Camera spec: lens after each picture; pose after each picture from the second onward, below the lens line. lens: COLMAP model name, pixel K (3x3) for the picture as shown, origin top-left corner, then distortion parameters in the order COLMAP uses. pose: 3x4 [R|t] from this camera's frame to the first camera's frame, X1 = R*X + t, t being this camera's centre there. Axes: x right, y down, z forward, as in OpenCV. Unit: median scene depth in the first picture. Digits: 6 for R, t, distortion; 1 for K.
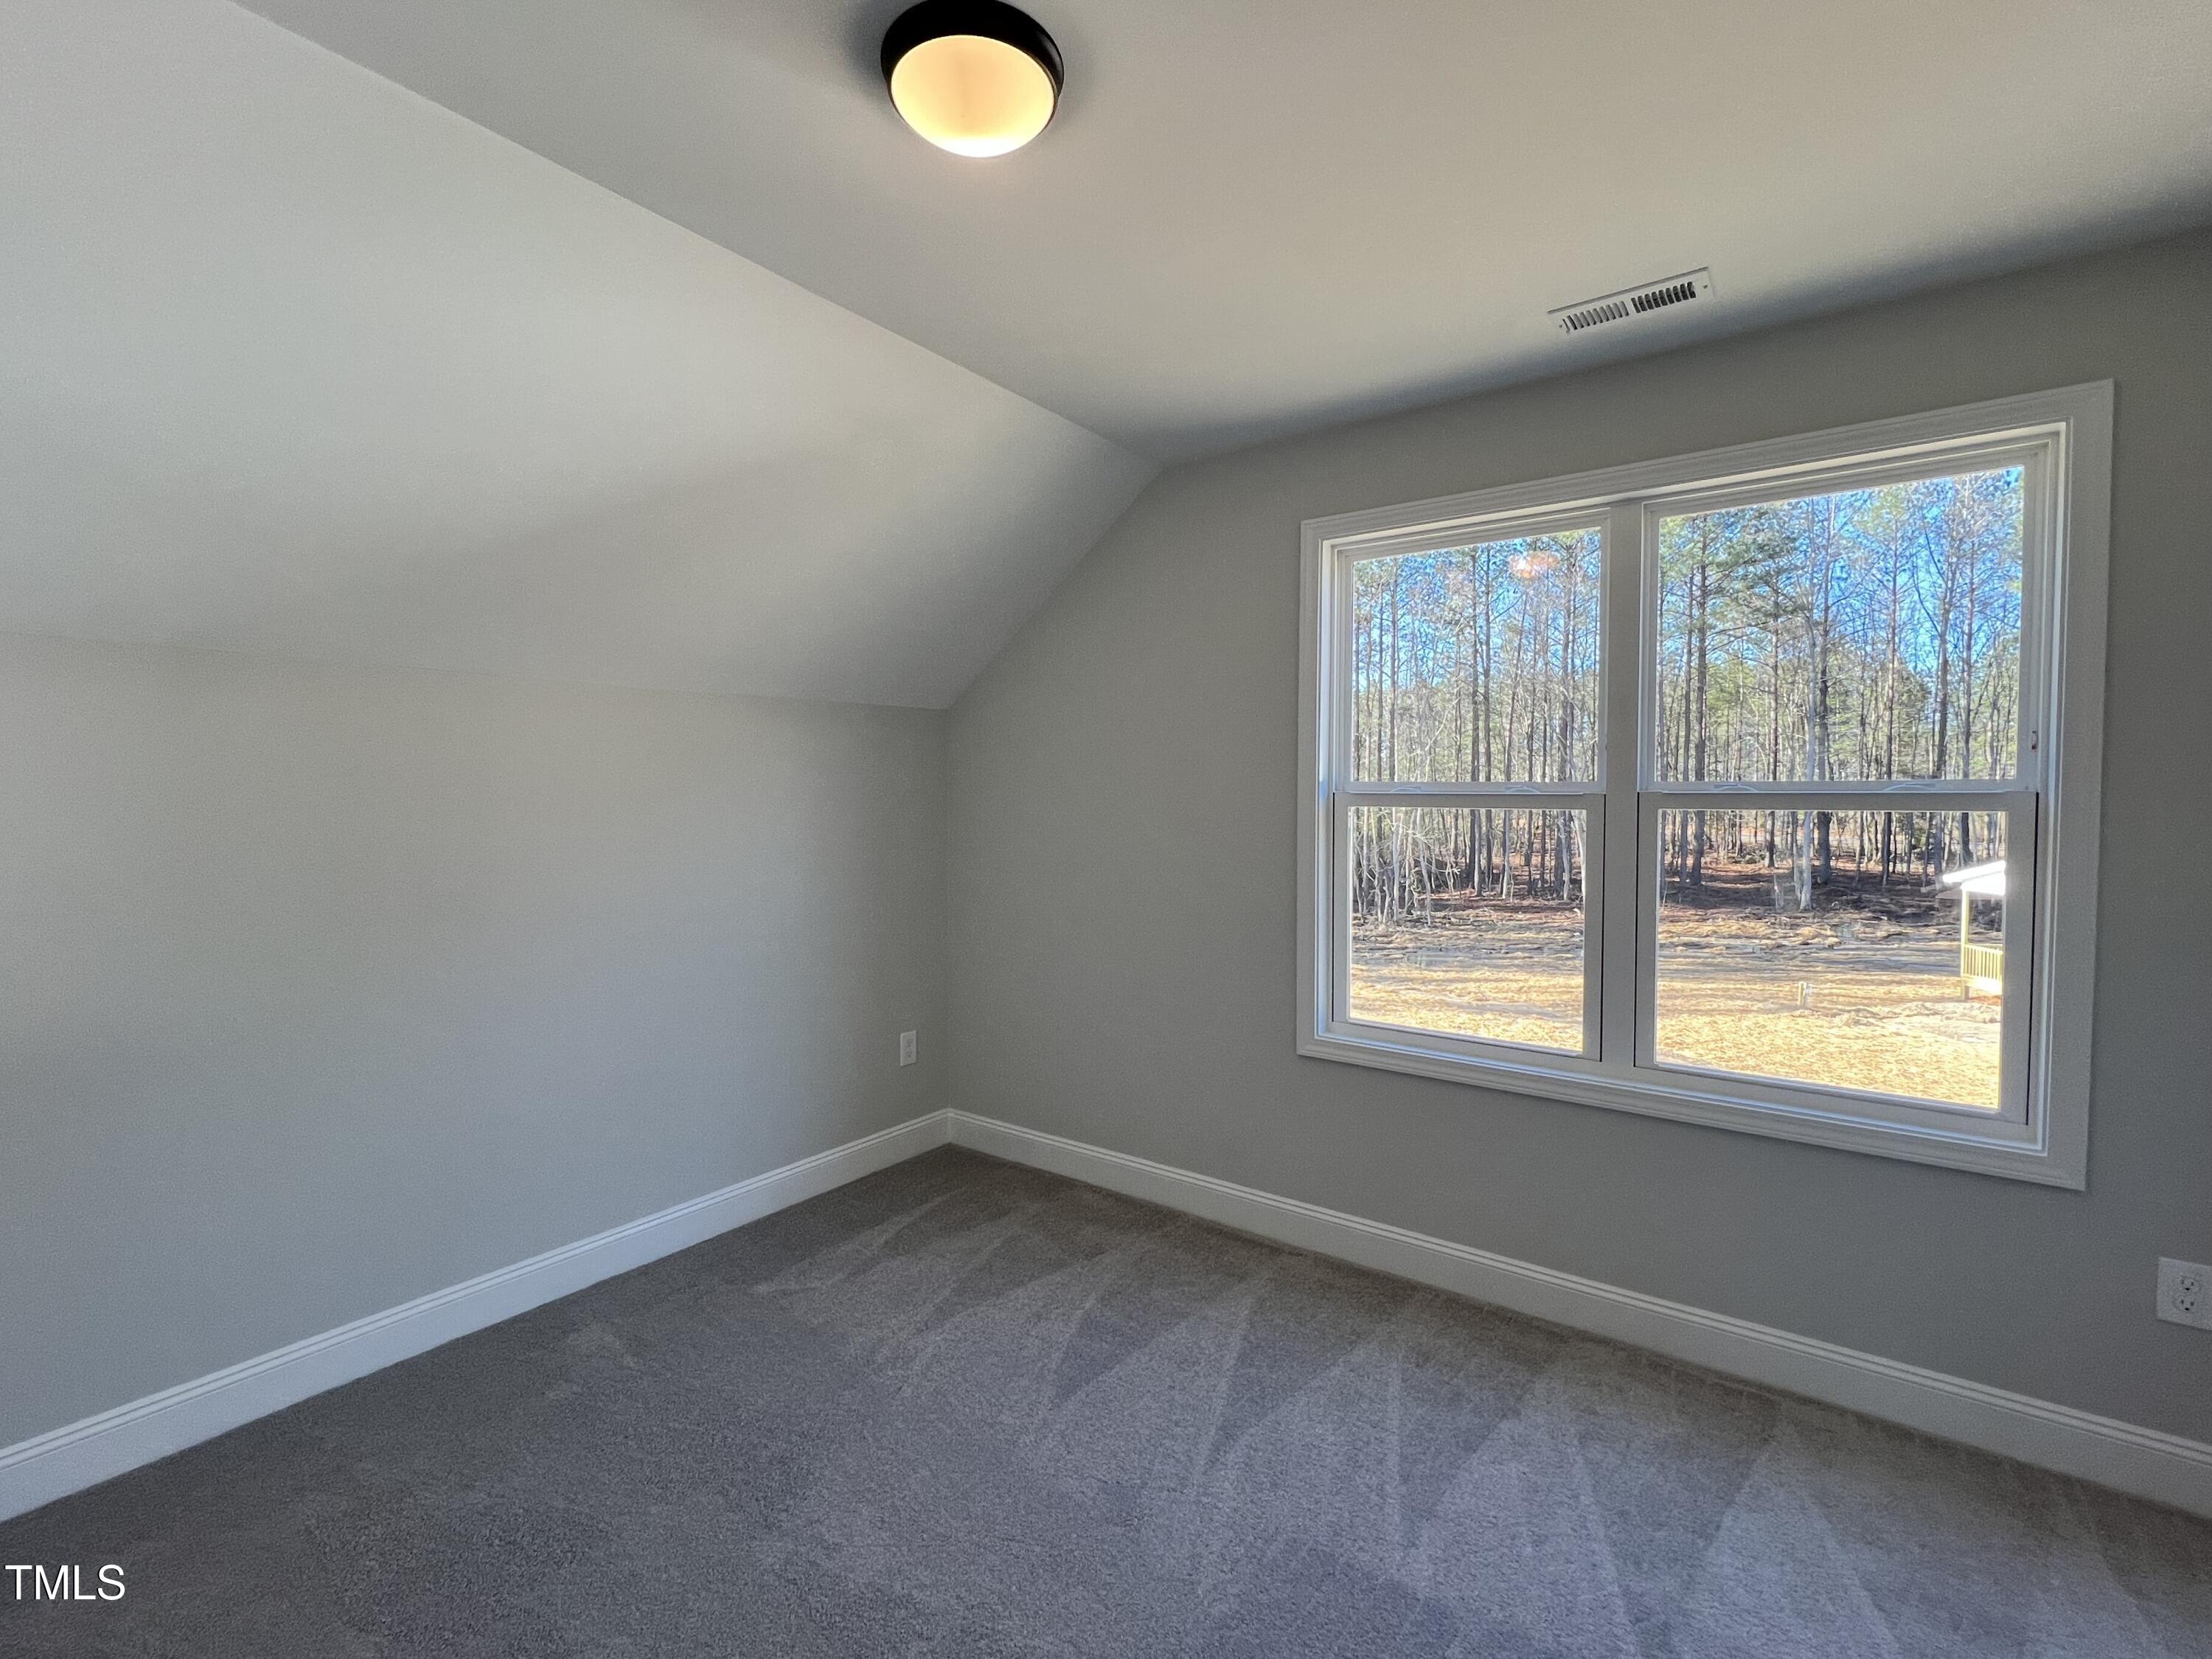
lens RADIAL K [[977.0, 0, 1096.6], [0, 977.0, 825.9], [0, 0, 1]] dist [0.000560, 0.000139]
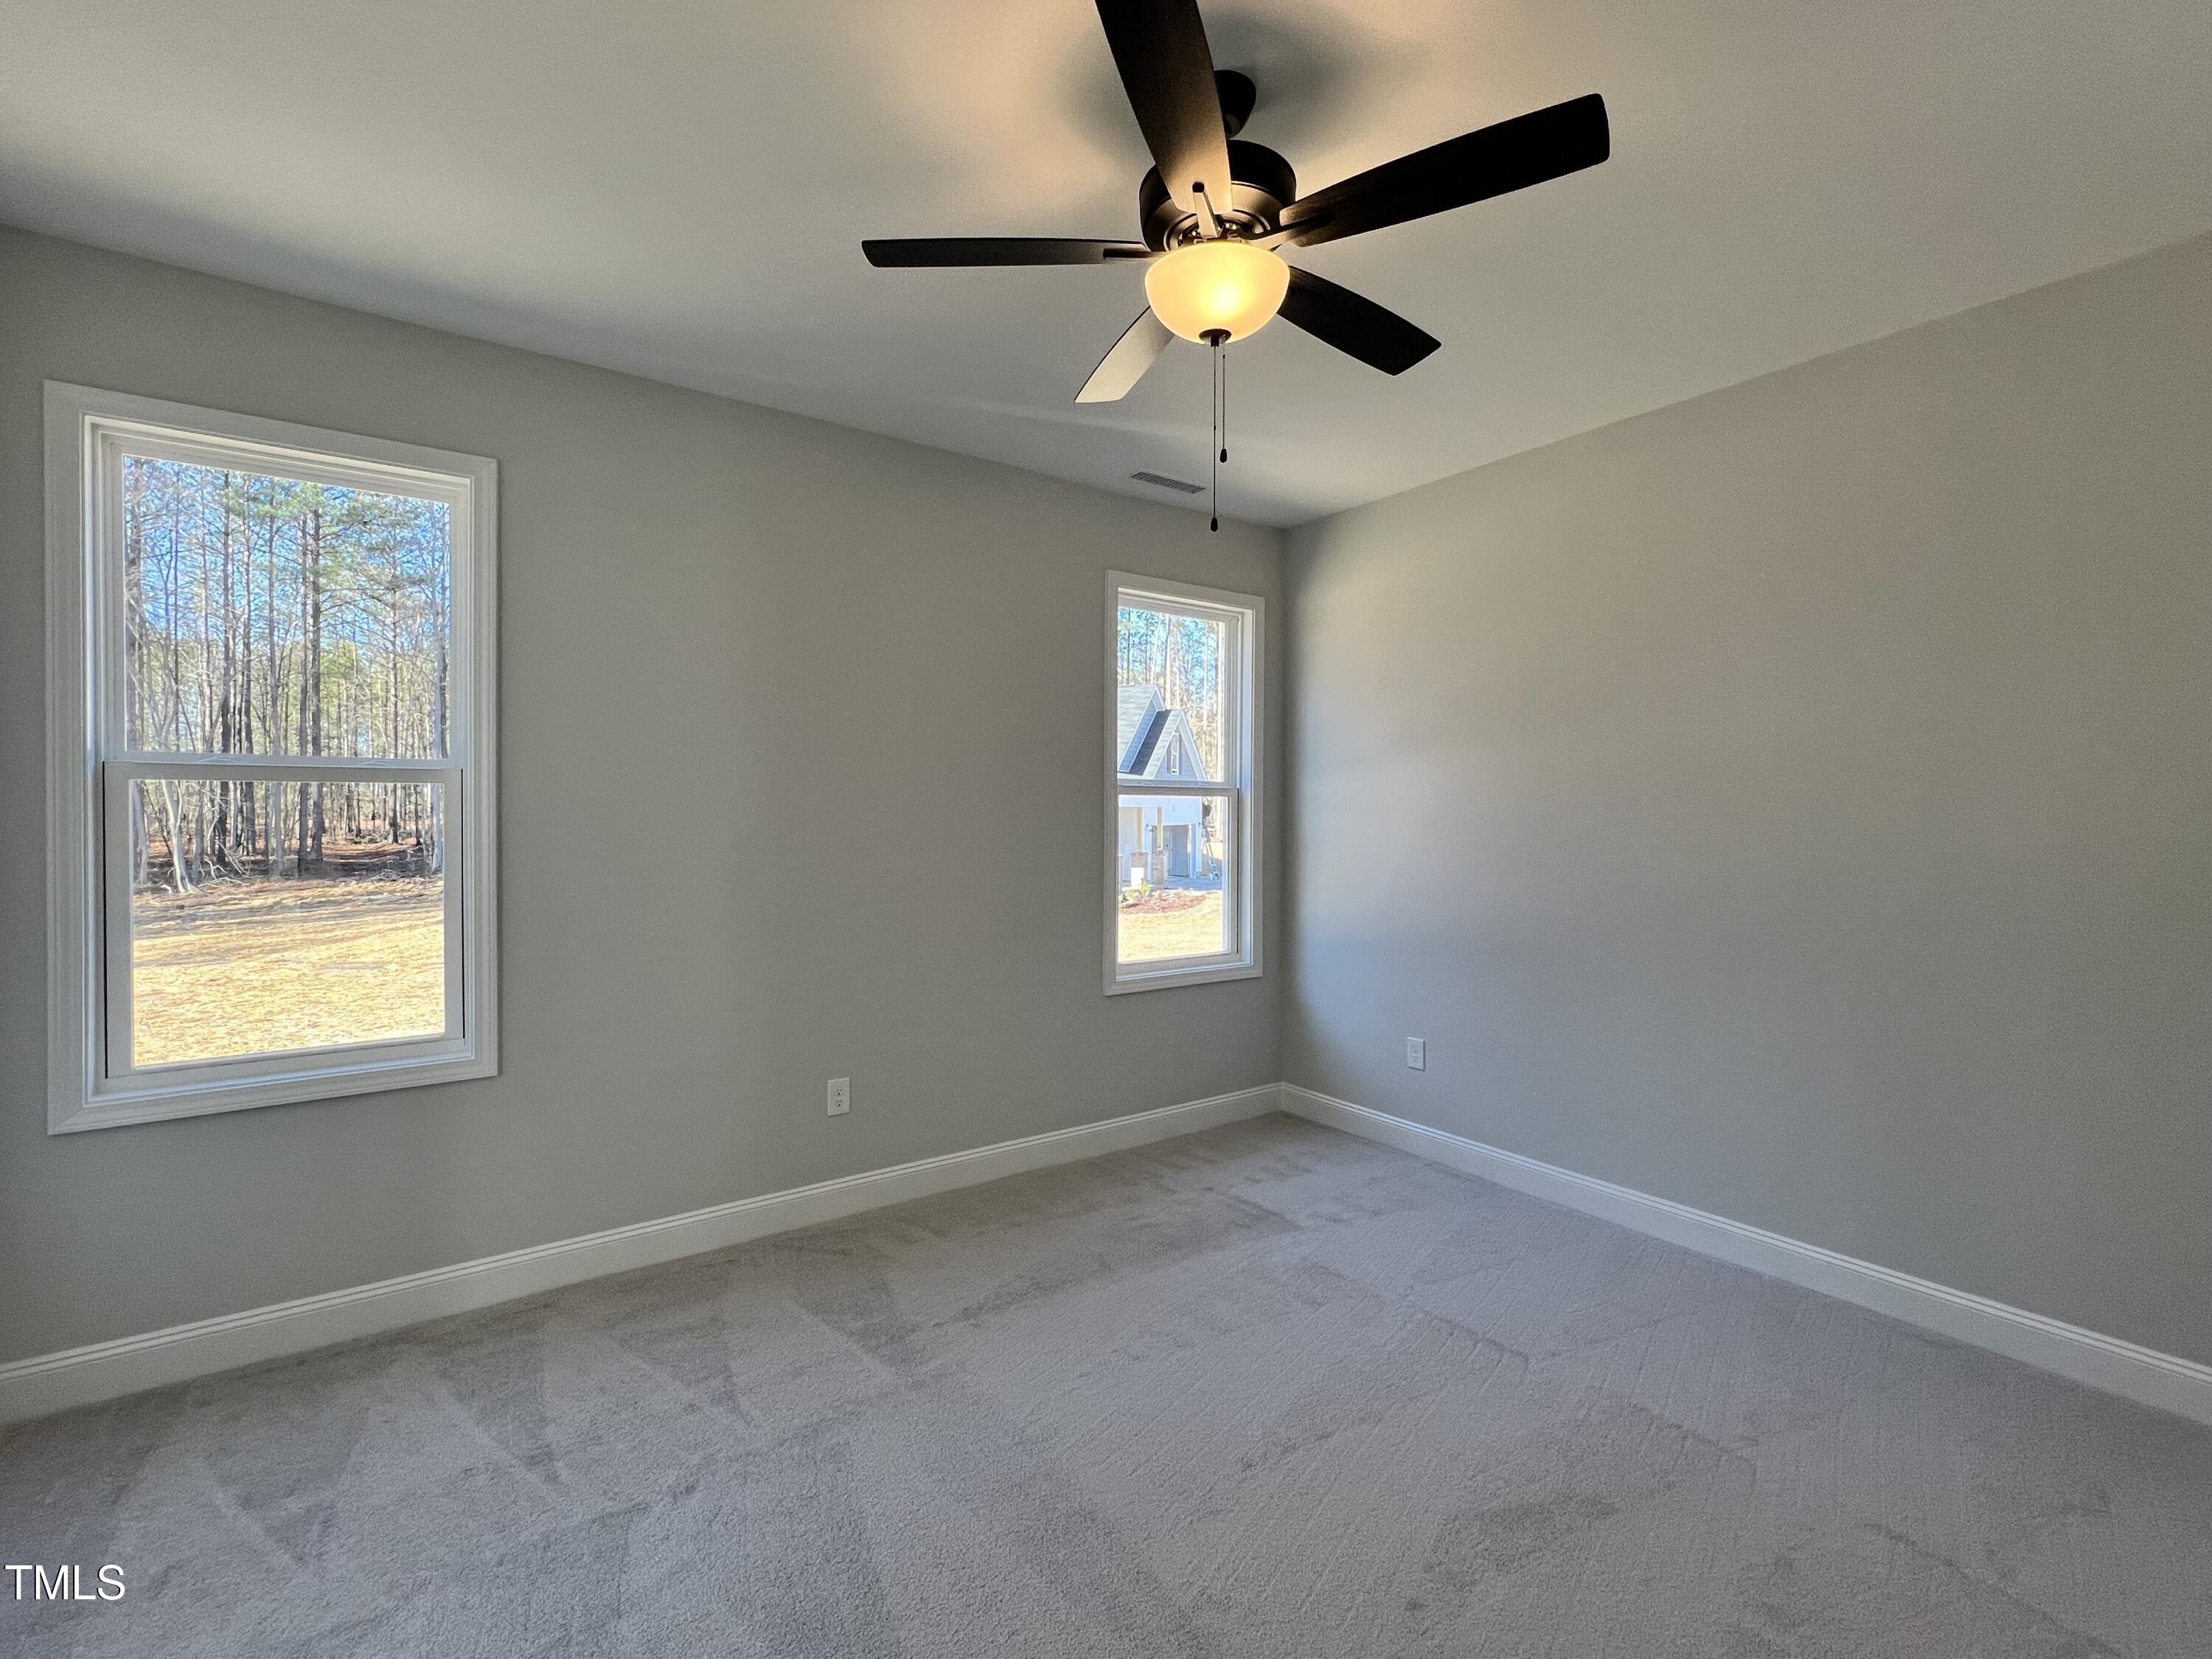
lens RADIAL K [[977.0, 0, 1100.5], [0, 977.0, 821.5], [0, 0, 1]] dist [0.000560, 0.000139]
pose [[0.332063, -0.025475, 0.942913, 0.052713], [0.007438, 0.999675, 0.024389, 0.007732], [-0.943228, -0.001085, 0.332145, -0.206356]]
